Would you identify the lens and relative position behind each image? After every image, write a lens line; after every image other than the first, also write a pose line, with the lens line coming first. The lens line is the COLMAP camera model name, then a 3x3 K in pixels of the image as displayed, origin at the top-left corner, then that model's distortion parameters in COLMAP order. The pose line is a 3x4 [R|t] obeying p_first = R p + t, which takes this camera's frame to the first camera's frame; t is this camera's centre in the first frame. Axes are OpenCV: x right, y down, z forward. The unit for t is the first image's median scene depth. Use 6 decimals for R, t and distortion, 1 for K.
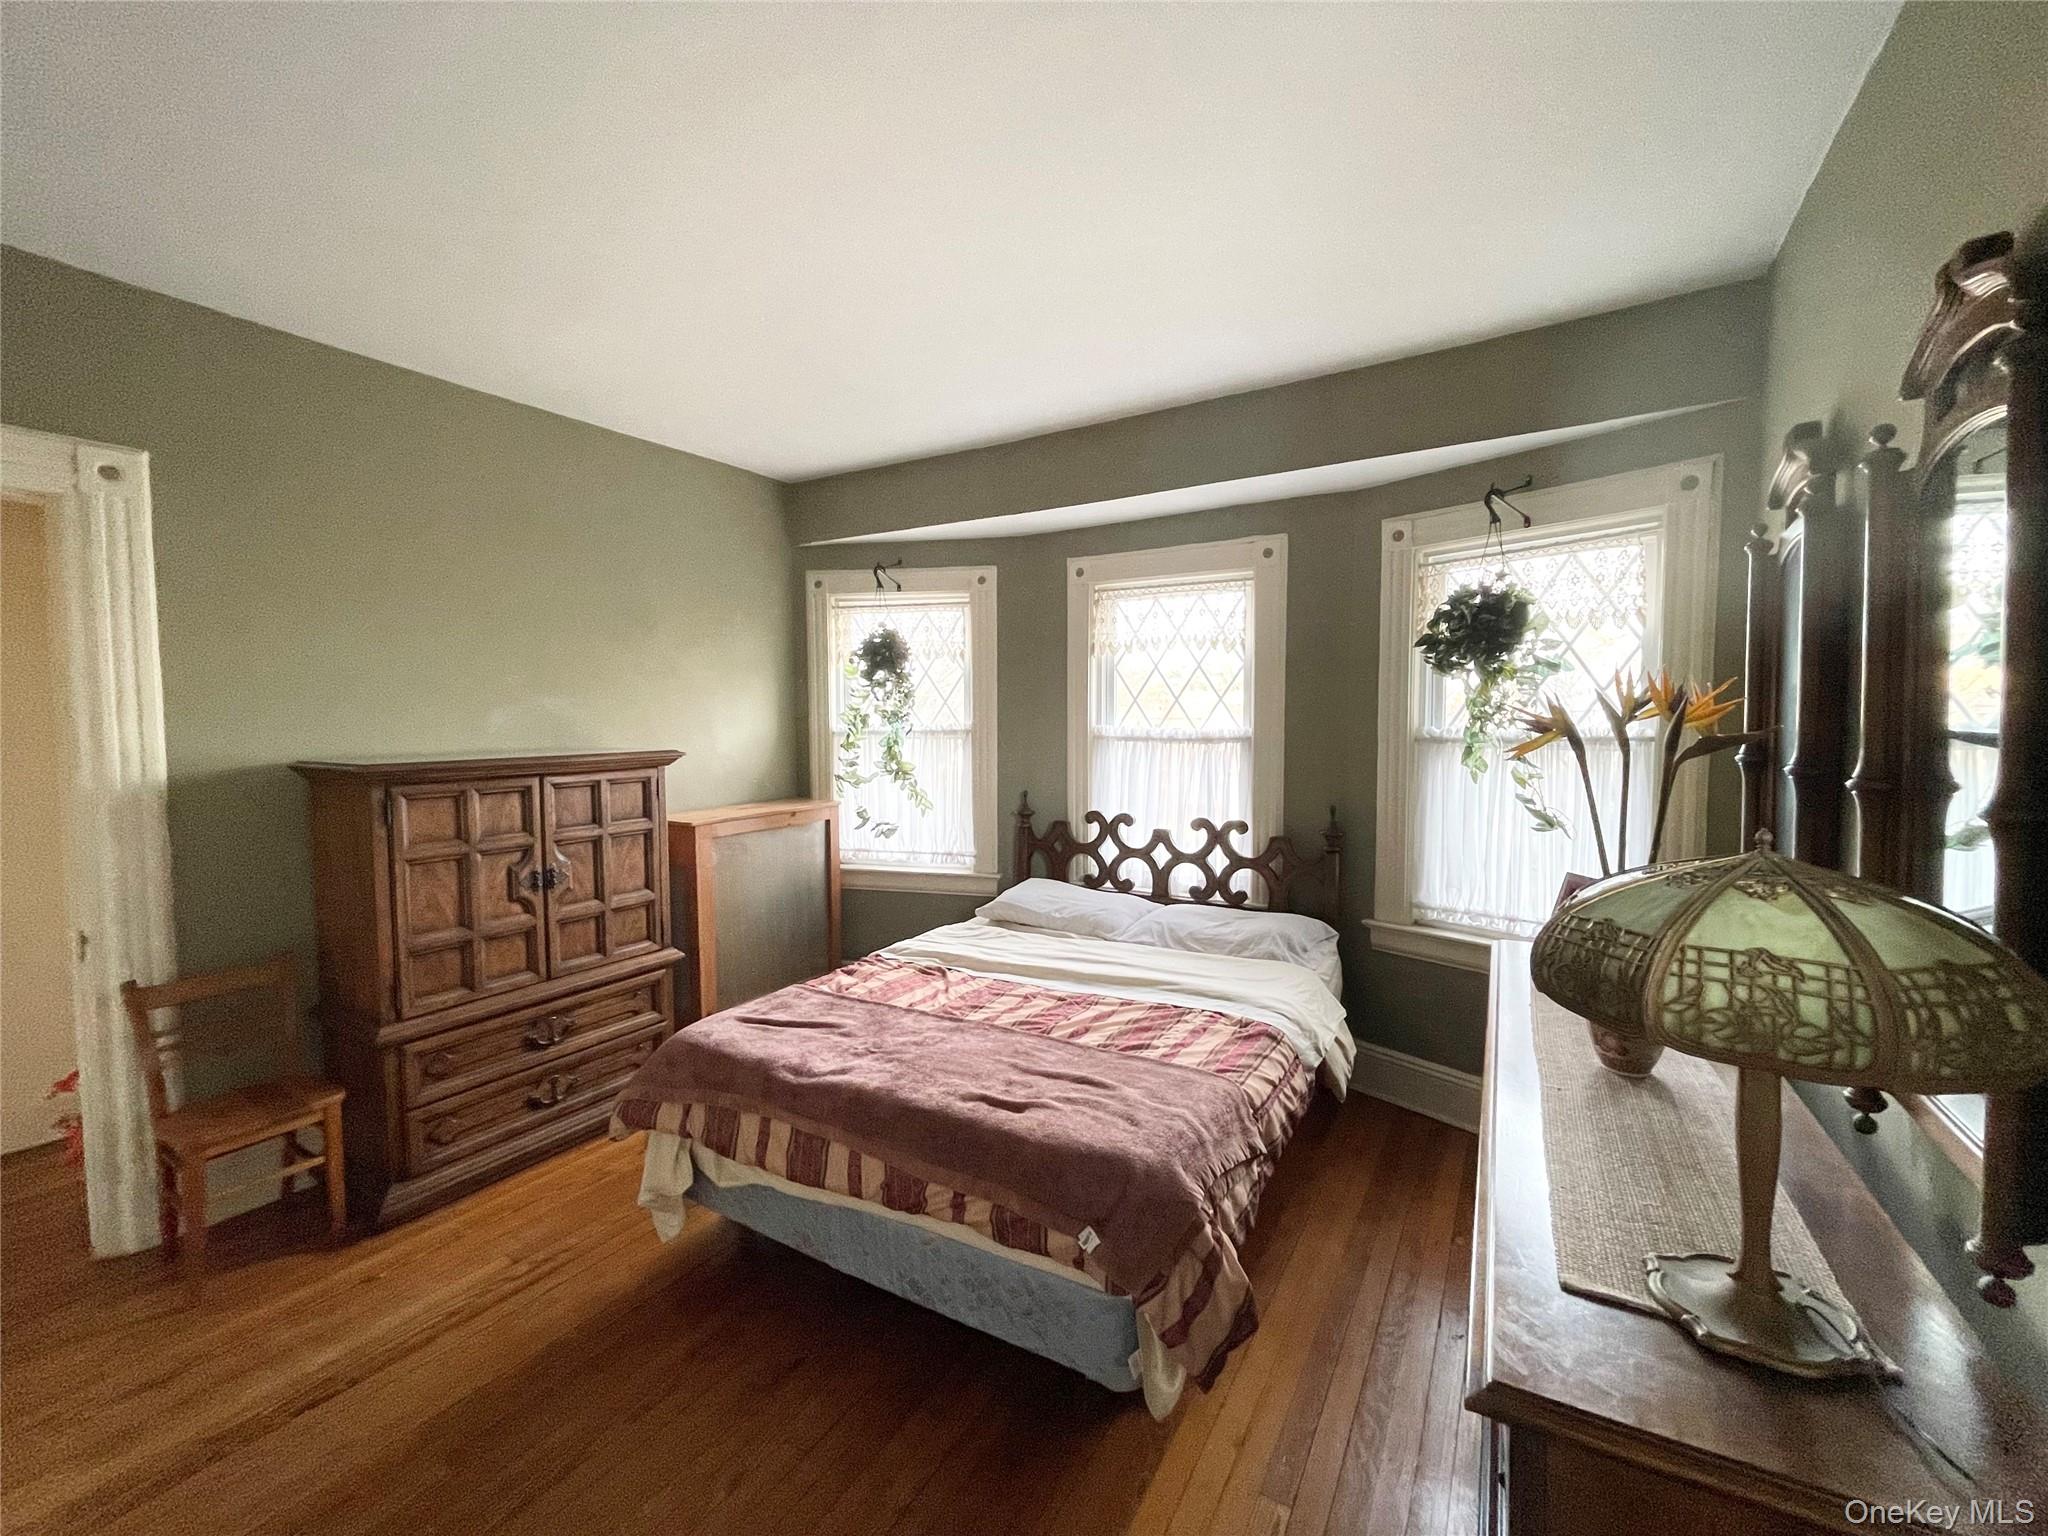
lens RADIAL K [[828.6, 0, 1024.0], [0, 828.6, 768.0], [0, 0, 1]] dist [-0.000867, -0.000023]
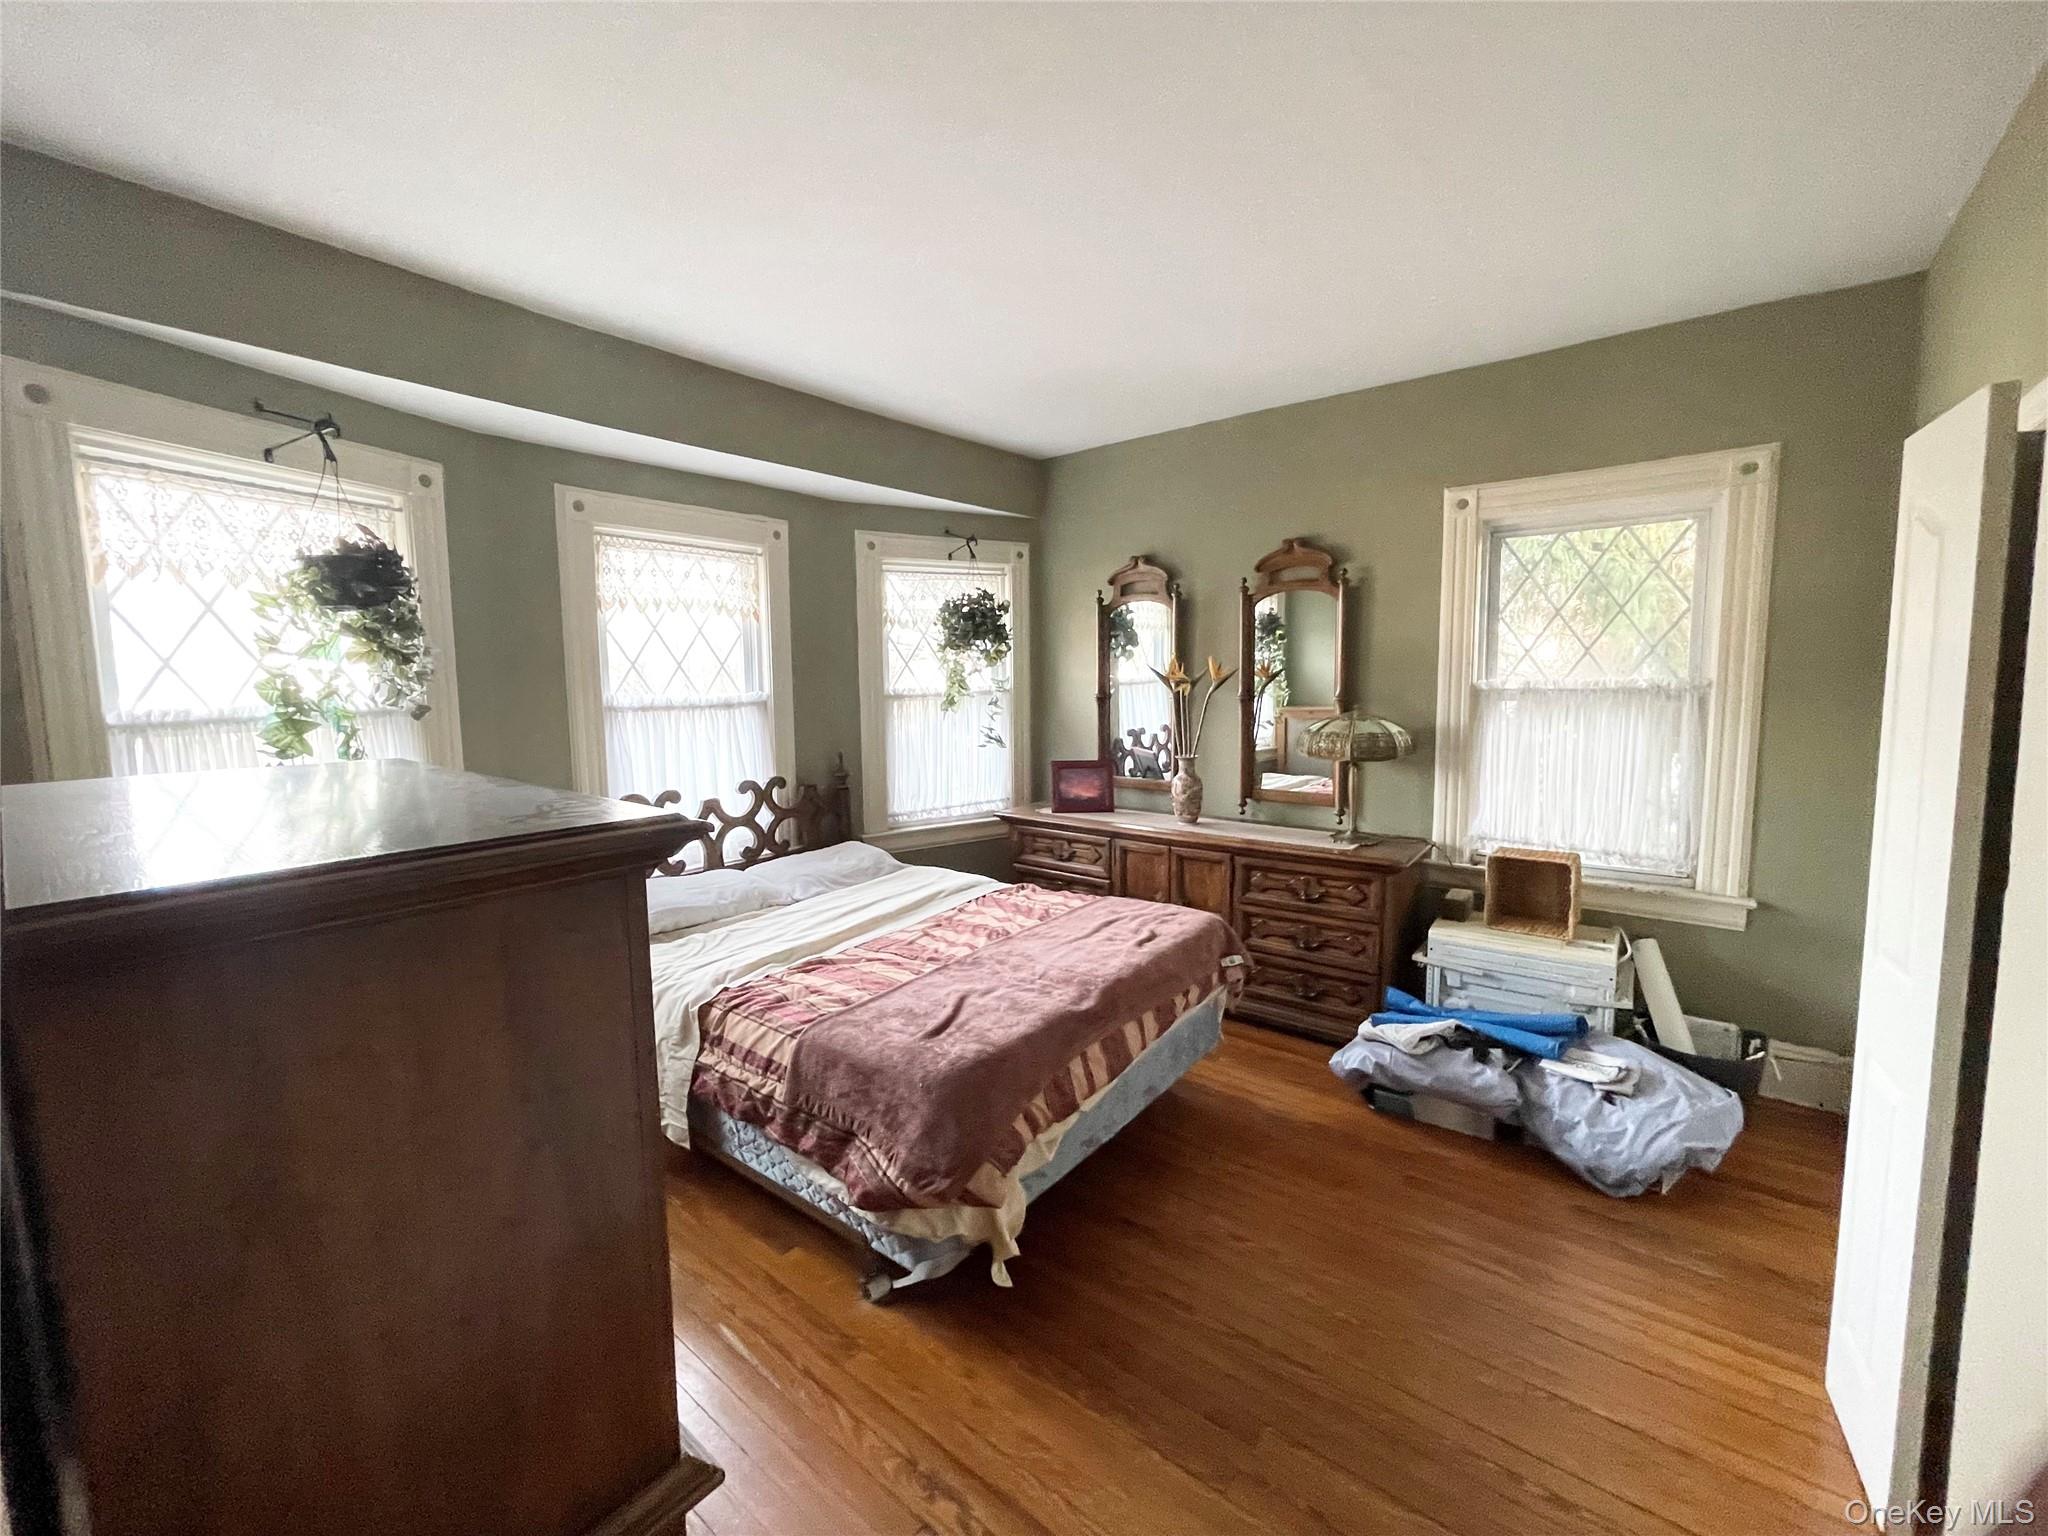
lens RADIAL K [[840.2, 0, 1026.9], [0, 840.2, 748.3], [0, 0, 1]] dist [0.021682, -0.000044]
pose [[0.133205, -0.089759, 0.987016, -0.796040], [0.076510, 0.993850, 0.080055, -0.038387], [-0.988131, 0.064853, 0.139253, 0.516045]]
